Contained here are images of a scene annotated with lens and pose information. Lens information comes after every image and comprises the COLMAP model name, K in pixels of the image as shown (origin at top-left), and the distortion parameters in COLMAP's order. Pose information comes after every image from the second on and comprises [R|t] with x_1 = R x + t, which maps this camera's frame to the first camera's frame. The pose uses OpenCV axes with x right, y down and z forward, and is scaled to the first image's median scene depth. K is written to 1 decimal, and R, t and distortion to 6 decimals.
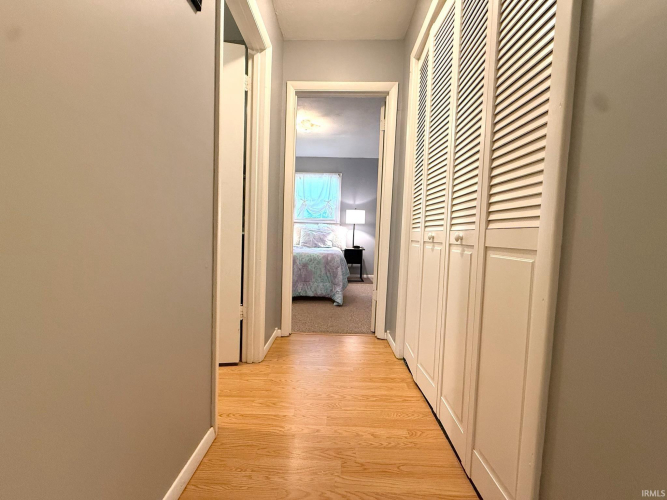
lens RADIAL K [[264.6, 0, 332.6], [0, 264.6, 248.8], [0, 0, 1]] dist [0.000817, -0.000224]
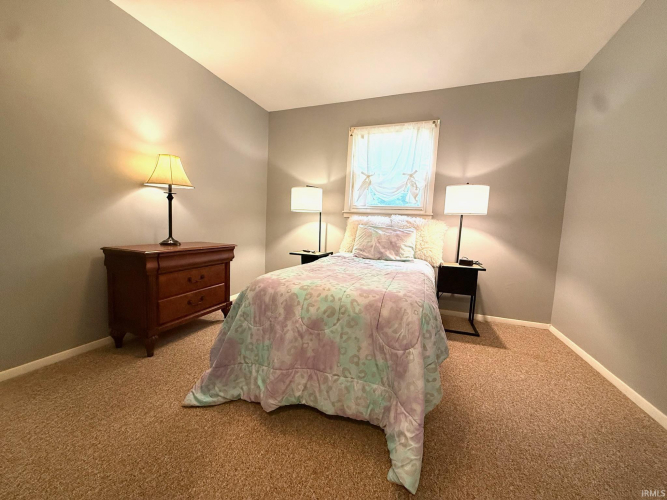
lens RADIAL K [[264.6, 0, 332.1], [0, 264.6, 247.7], [0, 0, 1]] dist [0.000817, -0.000224]
pose [[0.939649, 0.042318, -0.339512, 0.023990], [-0.038148, 0.999092, 0.018950, -0.034654], [0.340006, -0.004855, 0.940411, 0.462134]]
